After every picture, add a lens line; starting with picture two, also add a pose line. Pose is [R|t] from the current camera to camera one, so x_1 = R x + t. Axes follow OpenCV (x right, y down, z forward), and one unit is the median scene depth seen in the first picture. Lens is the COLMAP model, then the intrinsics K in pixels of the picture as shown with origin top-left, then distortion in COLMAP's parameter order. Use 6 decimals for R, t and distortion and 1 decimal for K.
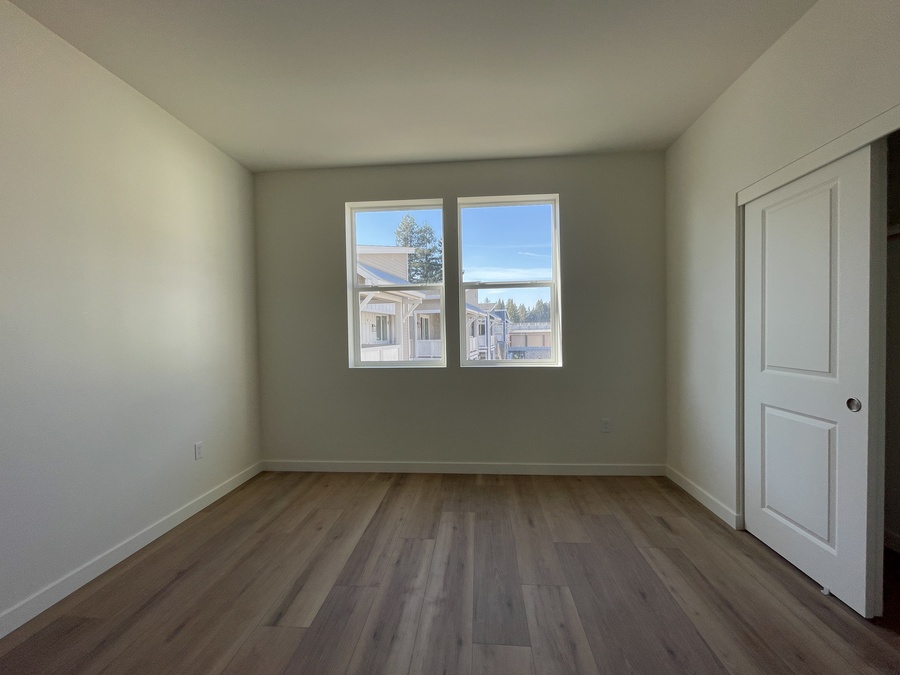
lens RADIAL K [[364.4, 0, 449.0], [0, 364.4, 341.4], [0, 0, 1]] dist [-0.001257, 0.000130]
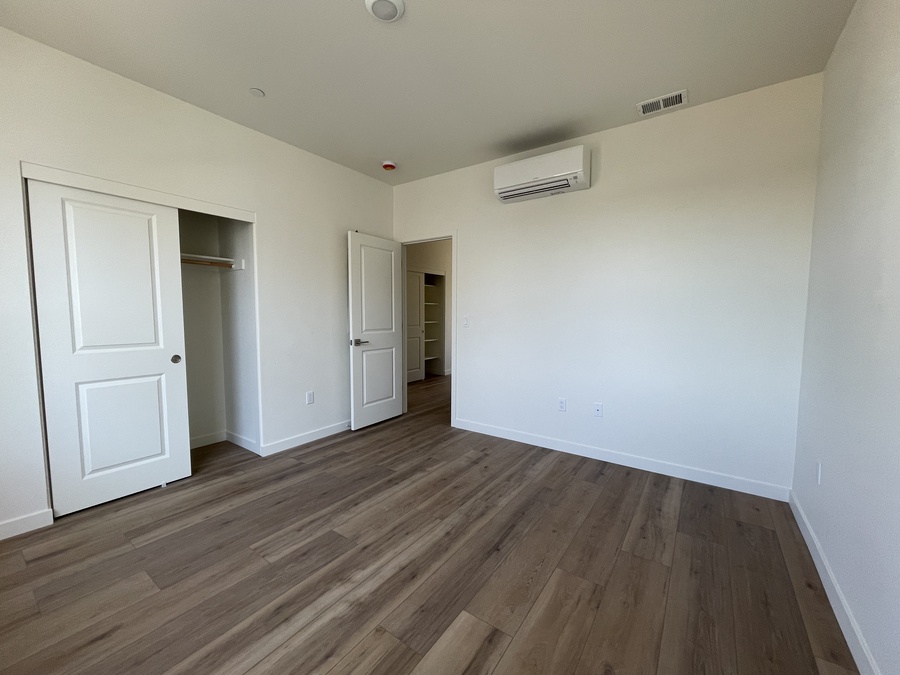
lens RADIAL K [[364.4, 0, 449.0], [0, 364.4, 341.4], [0, 0, 1]] dist [-0.001257, 0.000130]
pose [[-0.859049, -0.024848, 0.511290, -0.737714], [0.023551, 0.995845, 0.087967, -0.022712], [-0.511351, 0.087609, -0.854895, 1.584746]]
